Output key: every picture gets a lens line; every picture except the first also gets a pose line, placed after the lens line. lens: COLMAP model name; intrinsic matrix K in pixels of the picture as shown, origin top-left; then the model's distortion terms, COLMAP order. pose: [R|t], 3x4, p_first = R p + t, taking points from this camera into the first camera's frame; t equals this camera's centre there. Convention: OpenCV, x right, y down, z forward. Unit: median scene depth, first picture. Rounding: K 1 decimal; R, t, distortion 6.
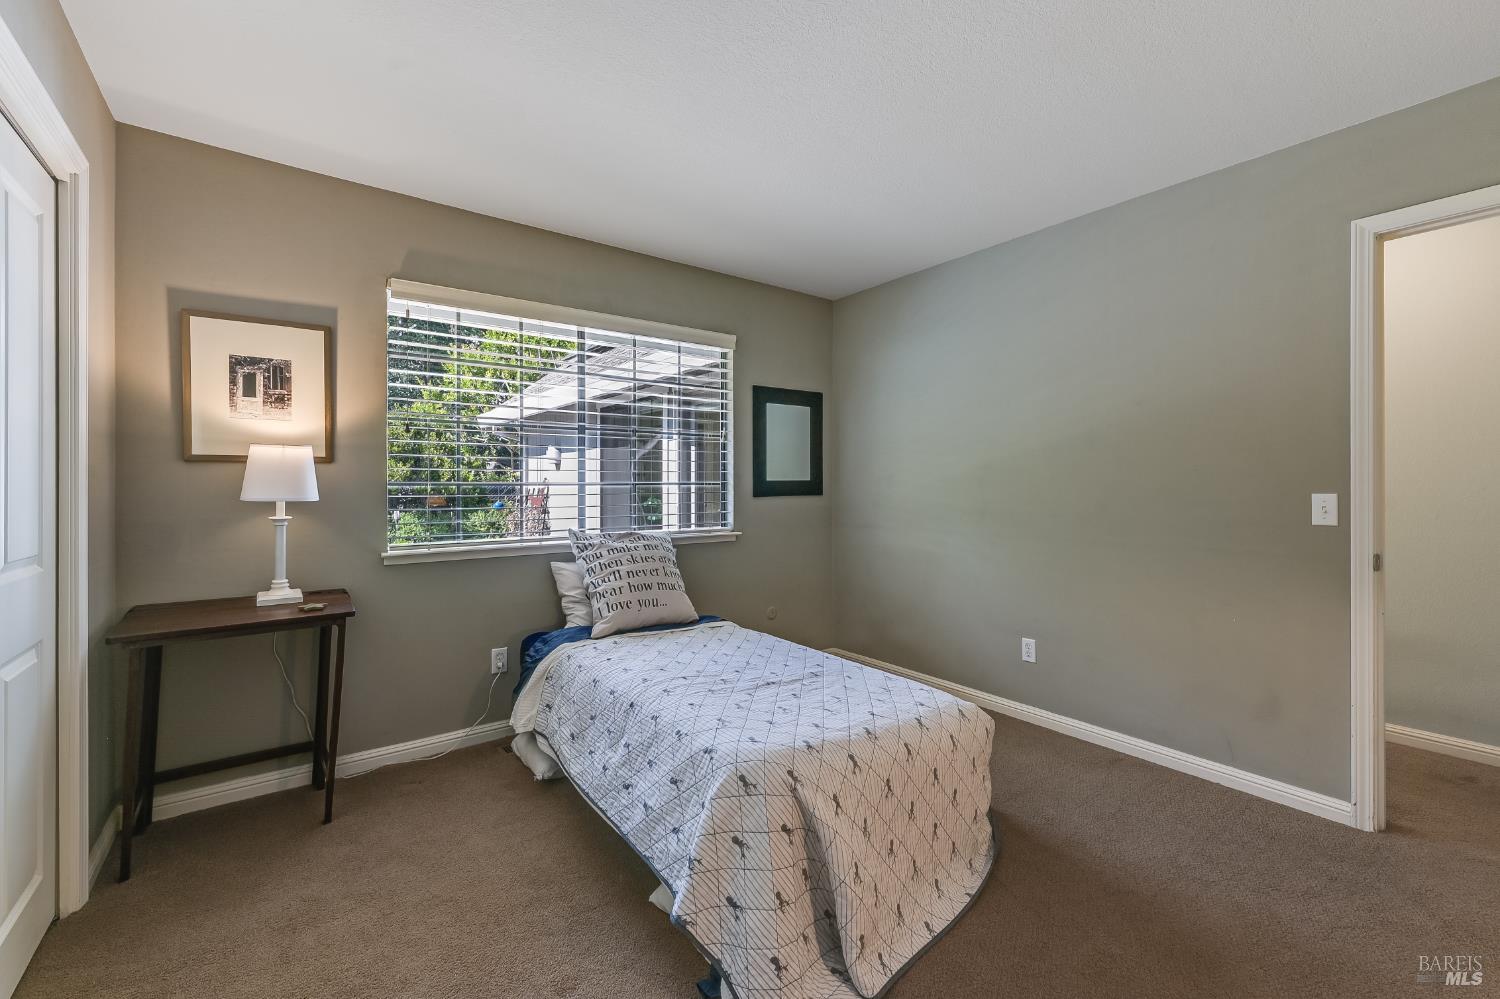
lens RADIAL K [[616.0, 0, 750.0], [0, 616.0, 499.5], [0, 0, 1]] dist [0.000744, 0.000159]
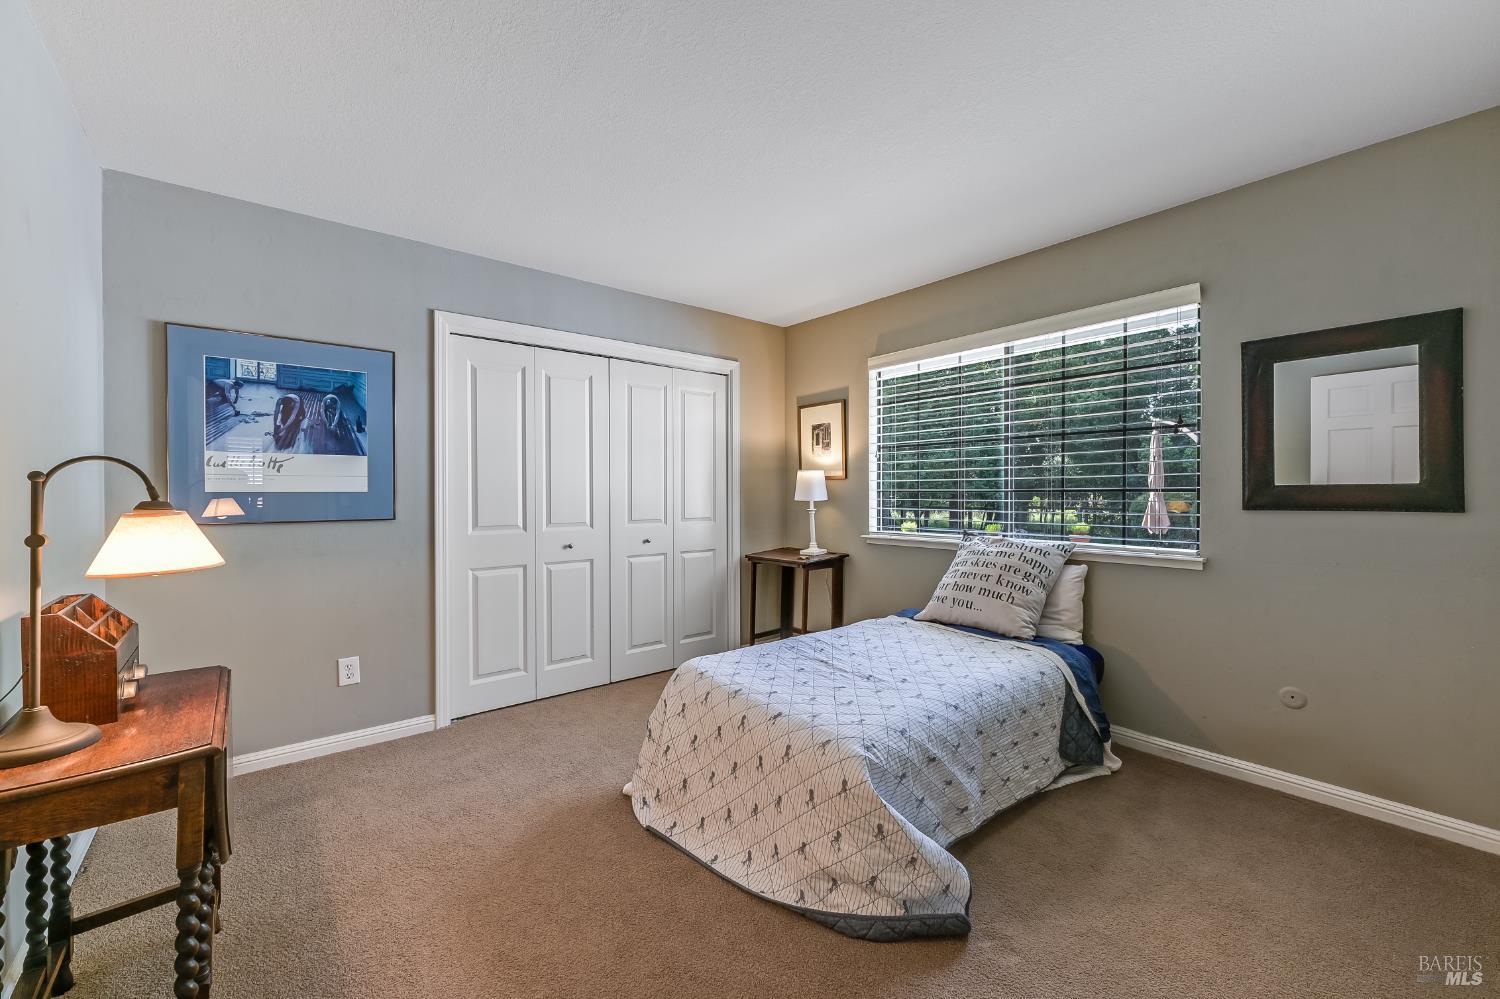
lens RADIAL K [[605.9, 0, 750.0], [0, 605.9, 499.5], [0, 0, 1]] dist [-0.000756, 0.000032]
pose [[0.048402, 0.014587, -0.998721, 1.010987], [-0.019636, 0.999714, 0.013650, -0.021271], [0.998635, 0.018950, 0.048674, 0.686066]]
